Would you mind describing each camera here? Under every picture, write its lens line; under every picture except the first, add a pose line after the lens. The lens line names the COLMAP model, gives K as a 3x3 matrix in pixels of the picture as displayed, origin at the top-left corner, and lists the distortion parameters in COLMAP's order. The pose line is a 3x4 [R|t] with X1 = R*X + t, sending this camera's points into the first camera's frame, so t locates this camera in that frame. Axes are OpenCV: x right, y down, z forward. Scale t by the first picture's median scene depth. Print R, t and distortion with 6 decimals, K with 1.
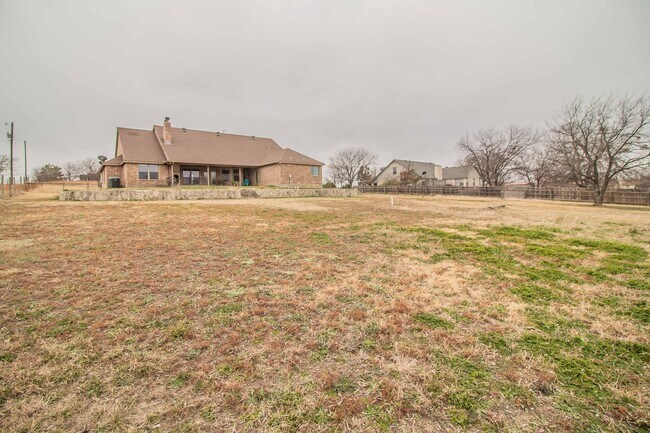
lens RADIAL K [[306.1, 0, 325.0], [0, 306.1, 216.5], [0, 0, 1]] dist [-0.002052, -0.000250]
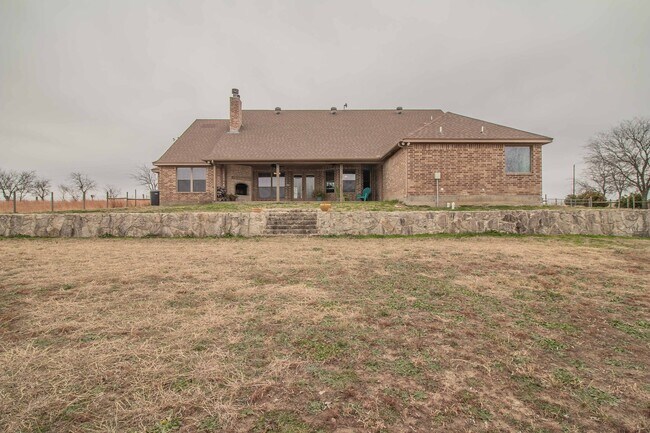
lens RADIAL K [[338.2, 0, 325.0], [0, 338.2, 216.5], [0, 0, 1]] dist [0.000029, -0.000510]
pose [[0.786035, 0.022501, -0.617772, 0.038355], [-0.050806, 0.998308, -0.028282, -0.060301], [0.616091, 0.053617, 0.785848, 0.569913]]
